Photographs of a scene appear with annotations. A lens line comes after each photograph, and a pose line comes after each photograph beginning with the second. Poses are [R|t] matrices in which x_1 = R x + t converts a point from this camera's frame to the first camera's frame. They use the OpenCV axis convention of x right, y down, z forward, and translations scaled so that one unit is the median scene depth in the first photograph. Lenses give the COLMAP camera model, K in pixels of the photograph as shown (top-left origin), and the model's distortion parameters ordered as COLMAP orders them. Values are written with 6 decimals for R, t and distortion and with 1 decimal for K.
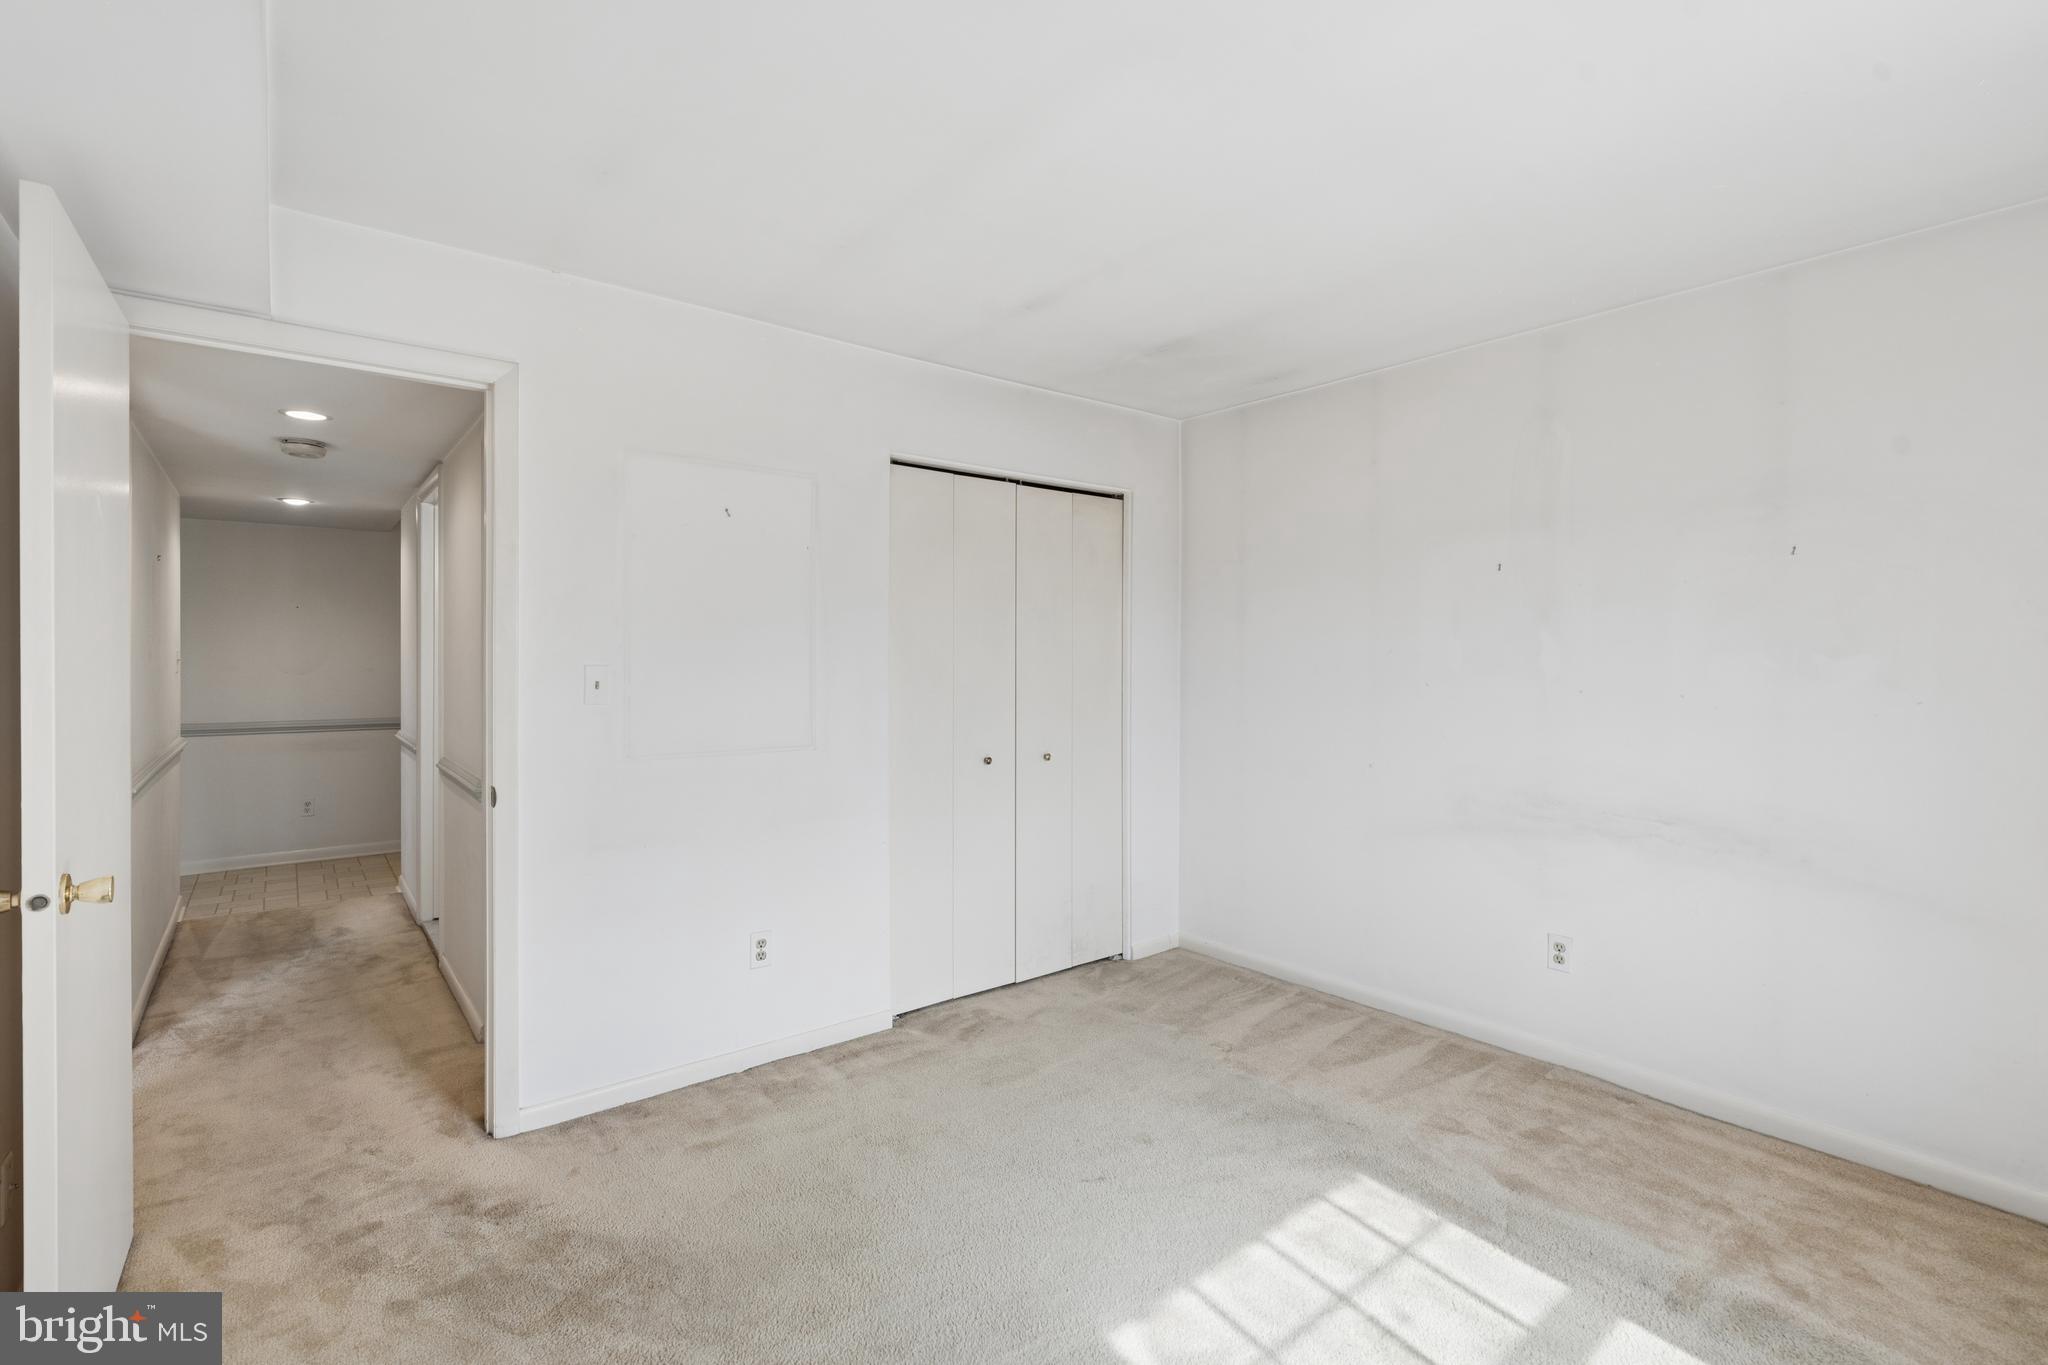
lens RADIAL K [[925.4, 0, 1018.5], [0, 925.4, 672.3], [0, 0, 1]] dist [-0.002986, 0.000405]
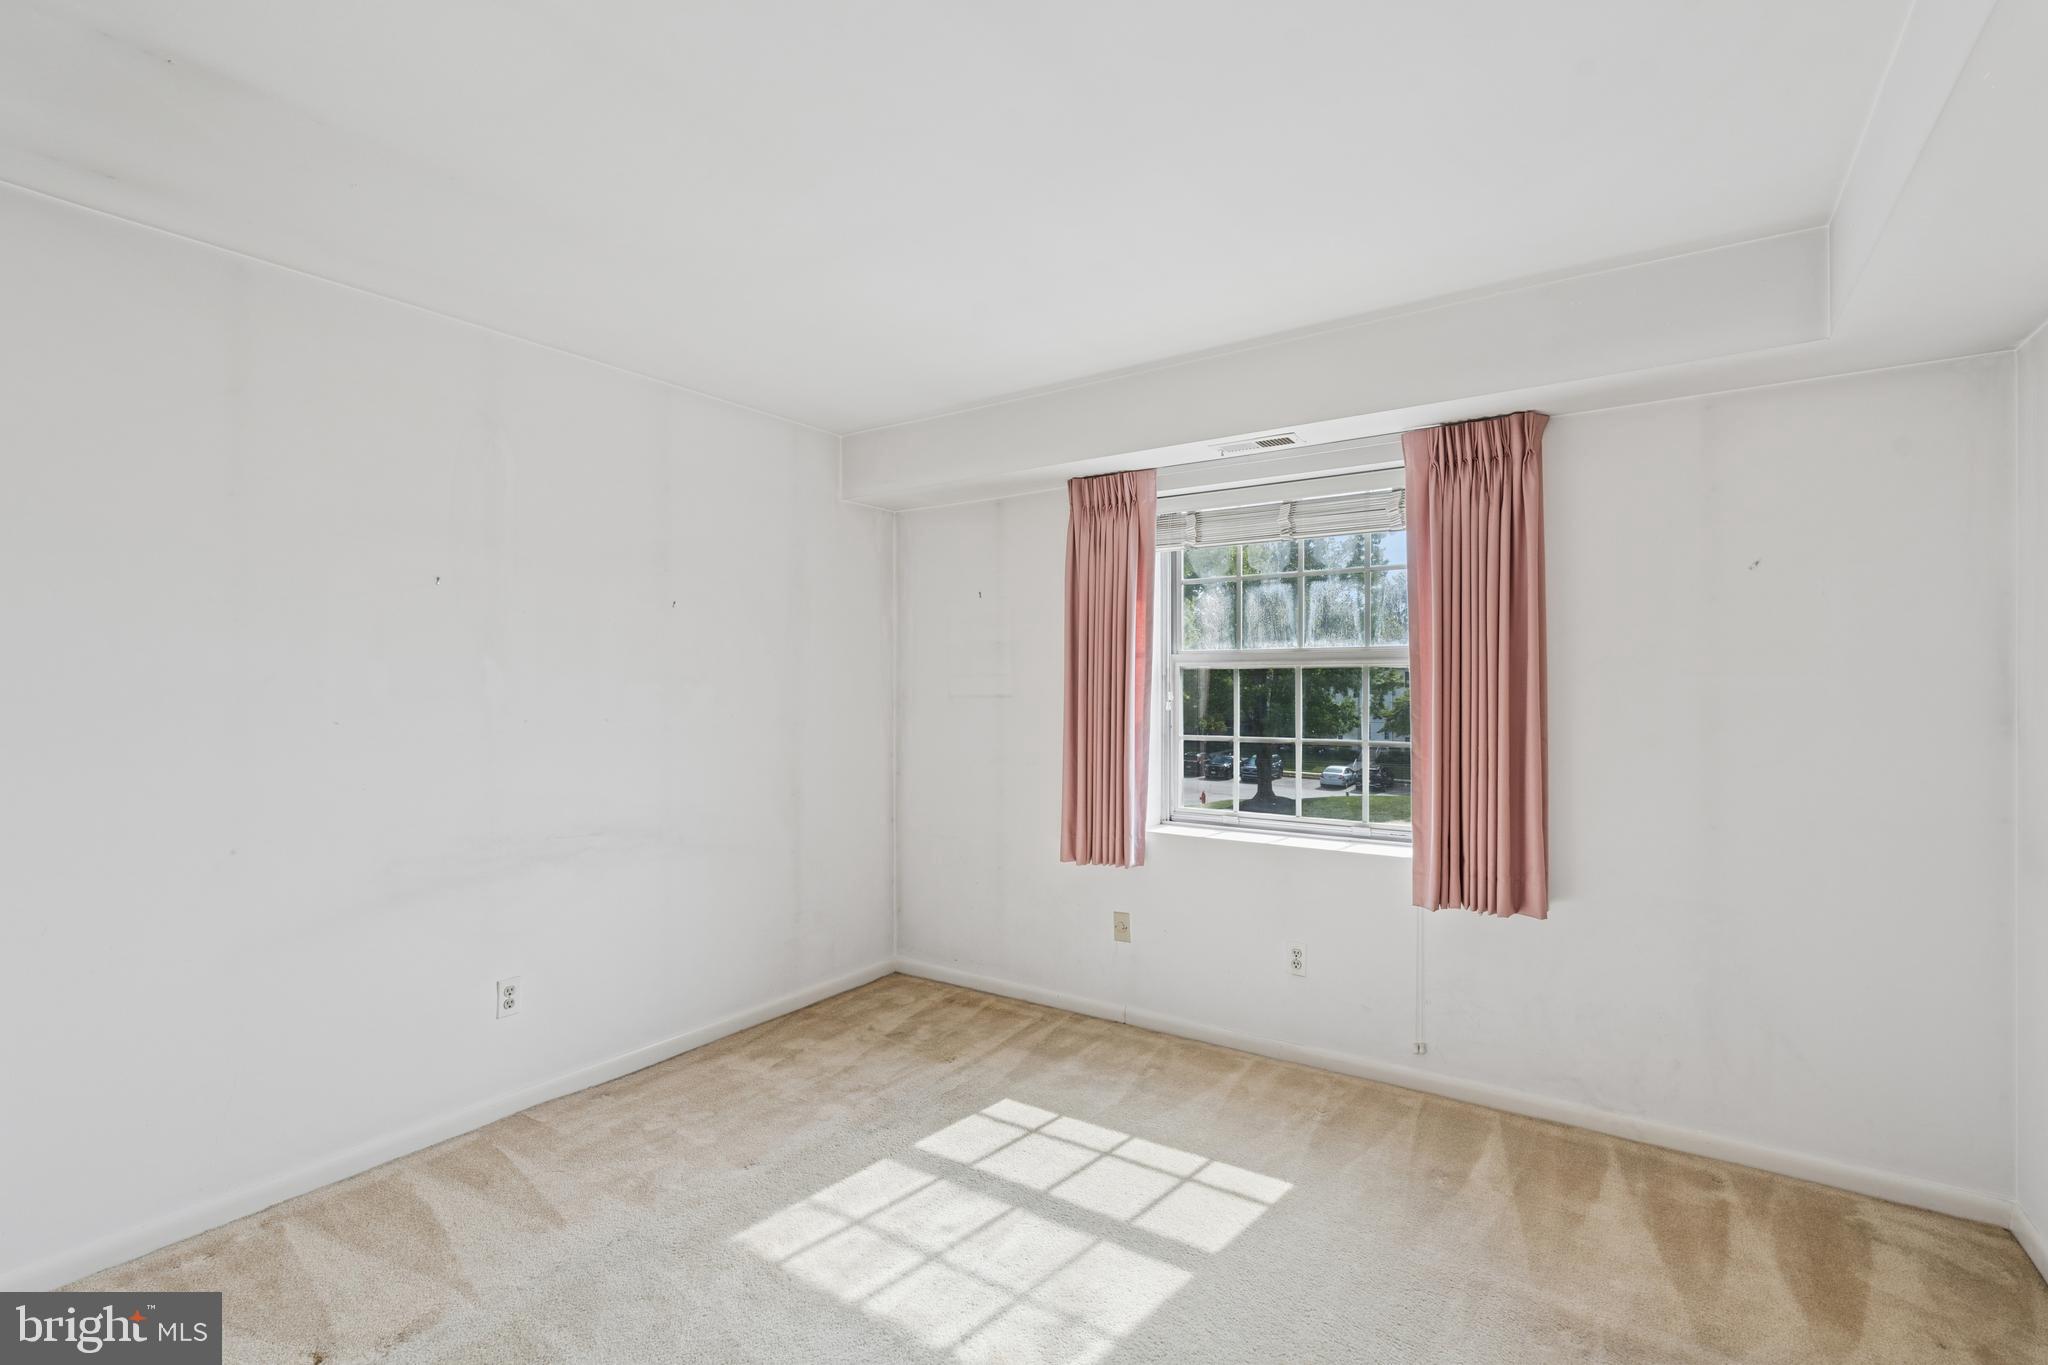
lens RADIAL K [[969.7, 0, 992.7], [0, 969.7, 685.3], [0, 0, 1]] dist [-0.002316, -0.000152]
pose [[-0.300089, -0.004369, 0.953901, -0.665045], [0.006386, 0.999958, 0.006589, -0.026752], [-0.953890, 0.008069, -0.300048, 1.061433]]
